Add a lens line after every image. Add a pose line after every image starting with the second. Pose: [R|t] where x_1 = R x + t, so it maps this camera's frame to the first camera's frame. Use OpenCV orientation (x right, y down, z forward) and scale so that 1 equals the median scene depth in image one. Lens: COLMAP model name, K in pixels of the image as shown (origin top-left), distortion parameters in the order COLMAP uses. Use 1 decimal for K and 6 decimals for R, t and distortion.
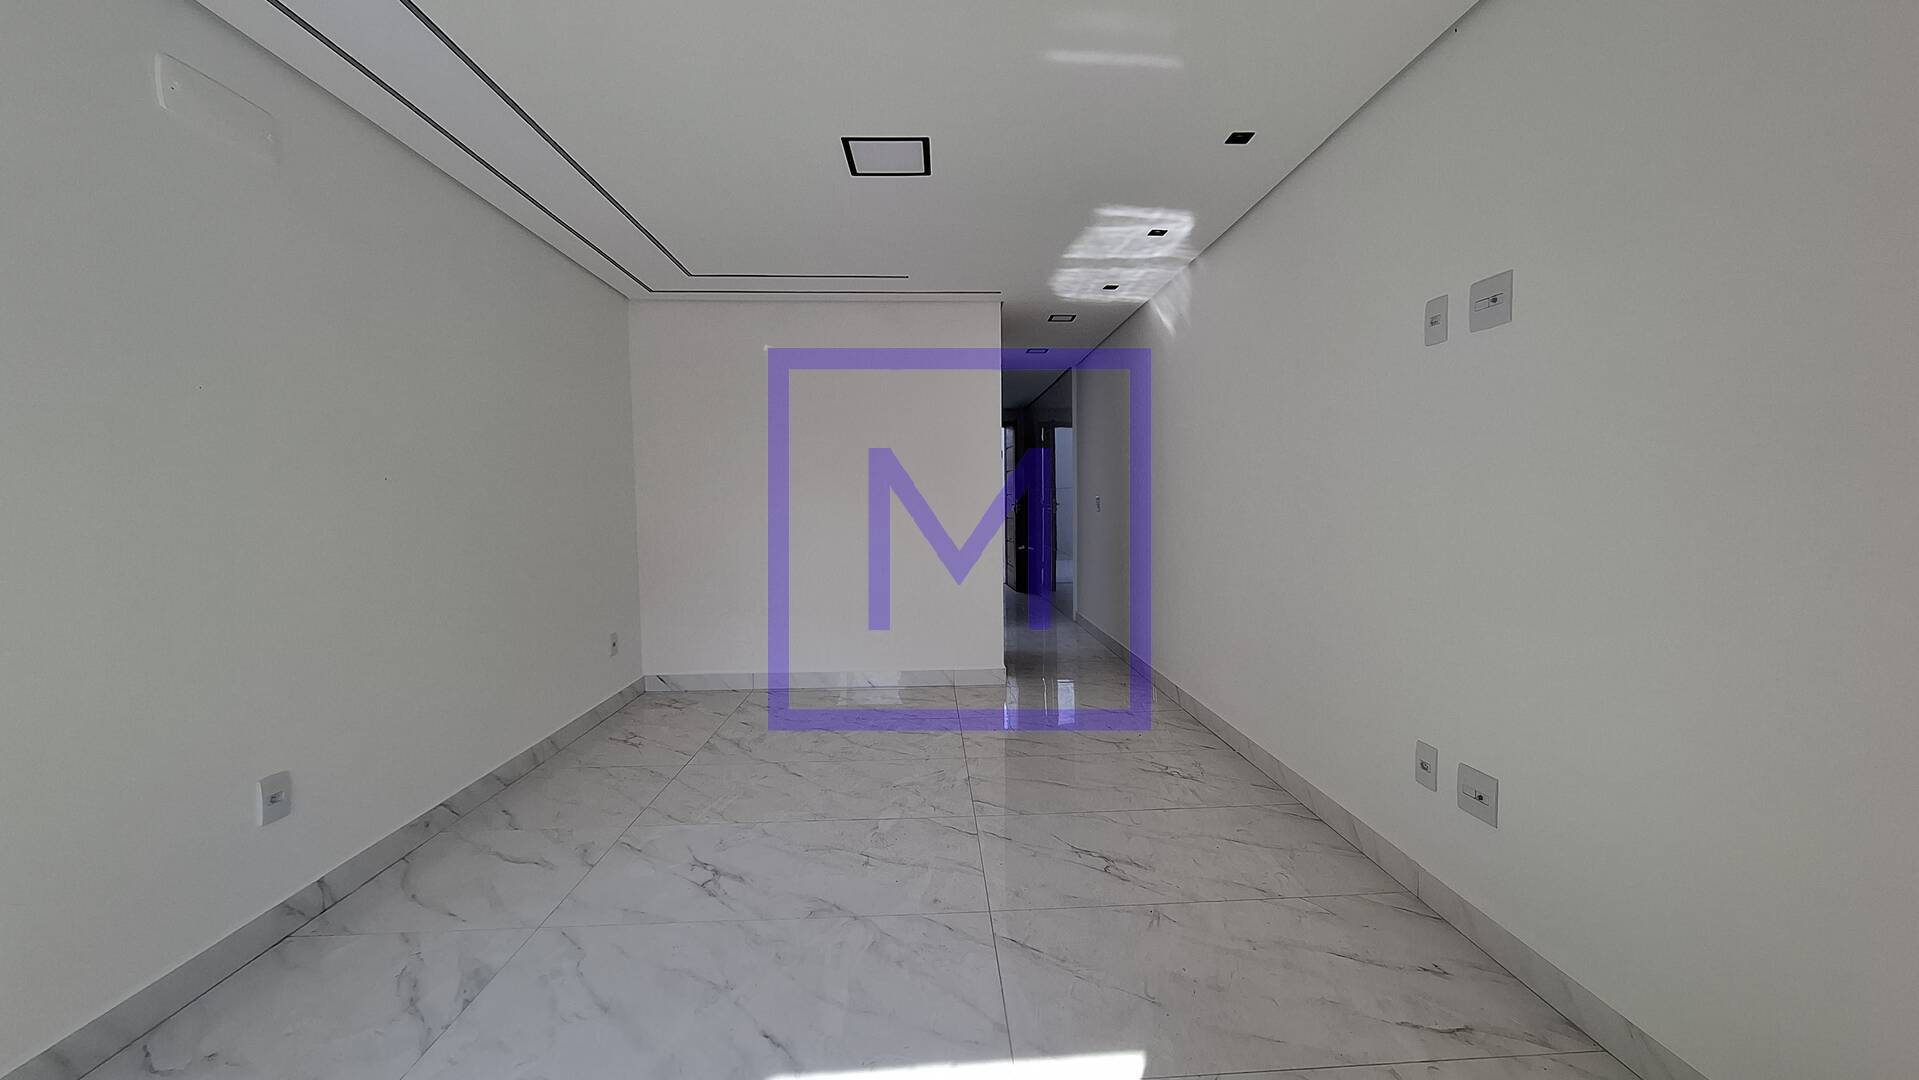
lens RADIAL K [[762.7, 0, 960.9], [0, 762.7, 541.6], [0, 0, 1]] dist [-0.006628, 0.003109]
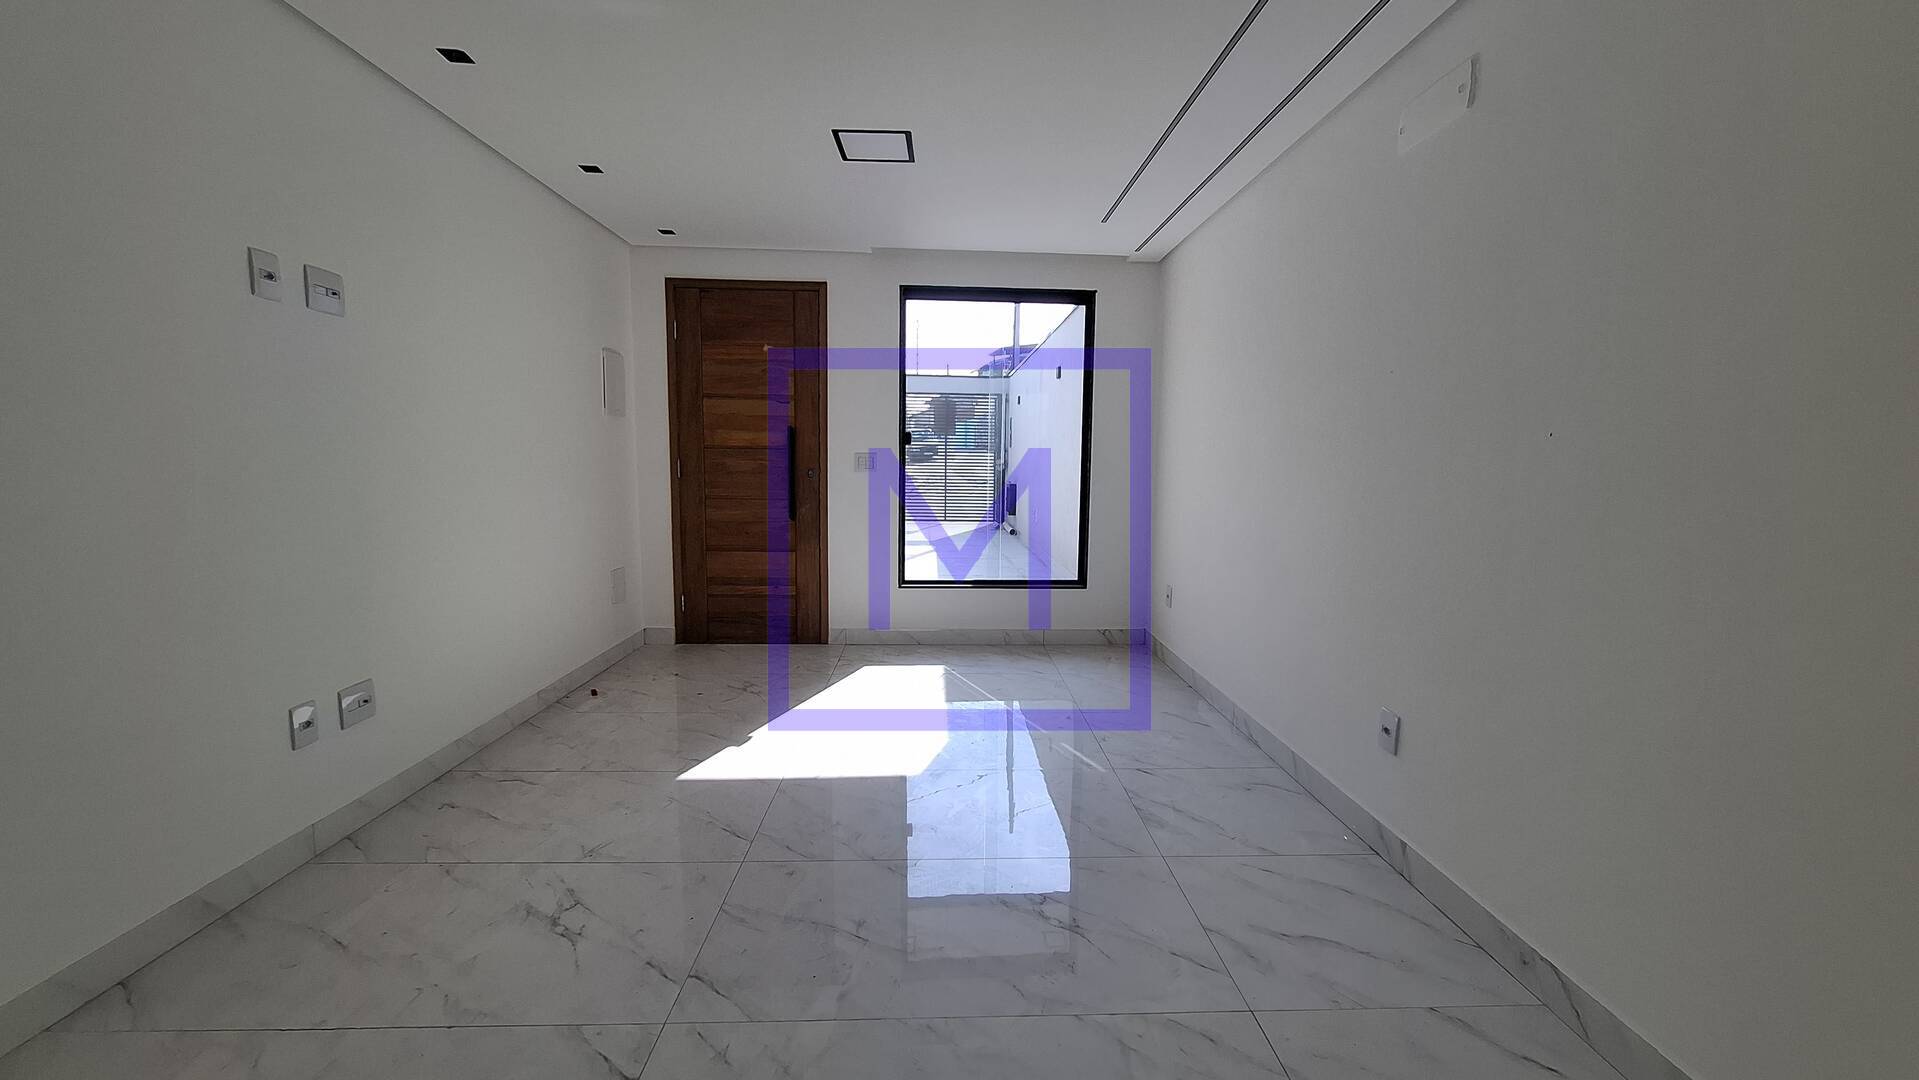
lens RADIAL K [[762.7, 0, 965.9], [0, 762.7, 542.0], [0, 0, 1]] dist [-0.006628, 0.003109]
pose [[-0.999958, -0.004745, 0.007900, -0.242241], [-0.003358, 0.985934, 0.167099, -0.102896], [-0.008582, 0.167065, -0.985909, 1.737251]]
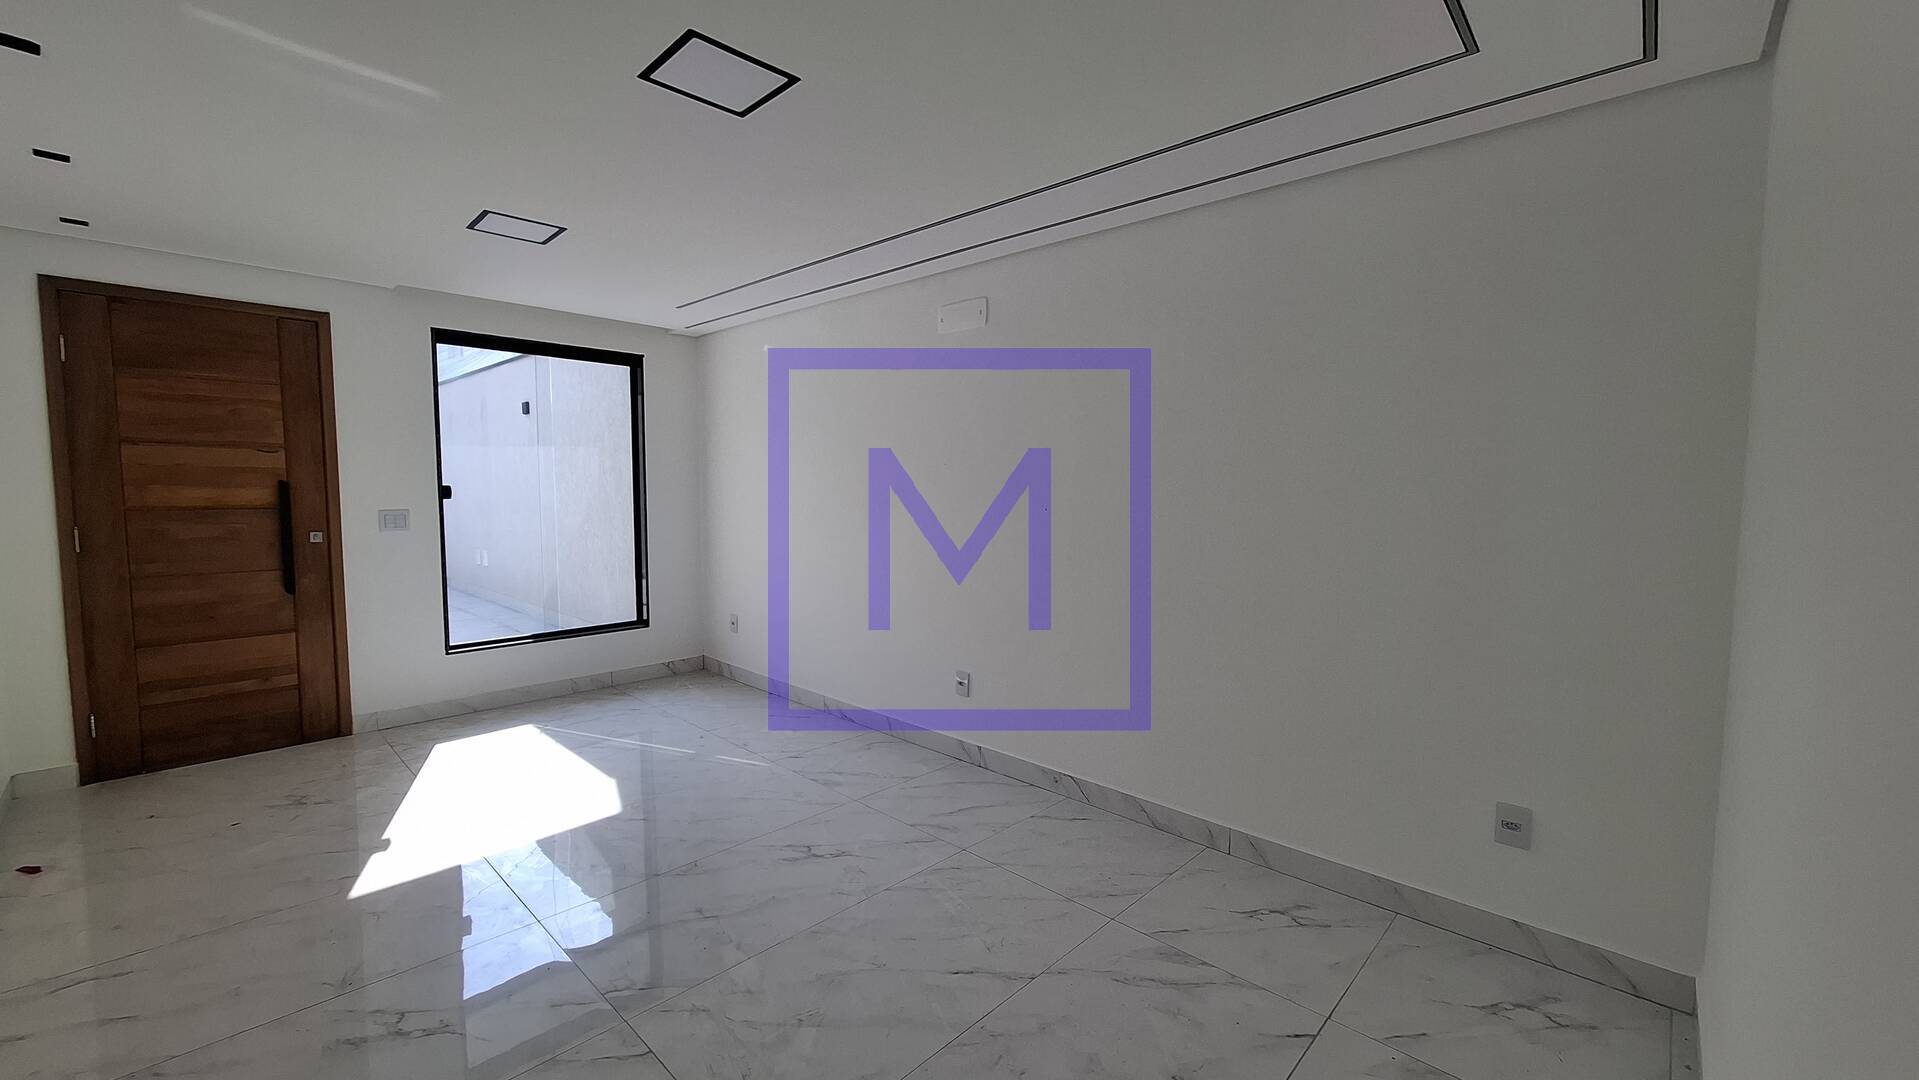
lens RADIAL K [[762.7, 0, 968.2], [0, 762.7, 540.5], [0, 0, 1]] dist [-0.006628, 0.003109]
pose [[-0.720148, 0.058547, -0.691346, 0.283118], [-0.037693, 0.991661, 0.123242, -0.192444], [0.692796, 0.114811, -0.711936, 1.918105]]
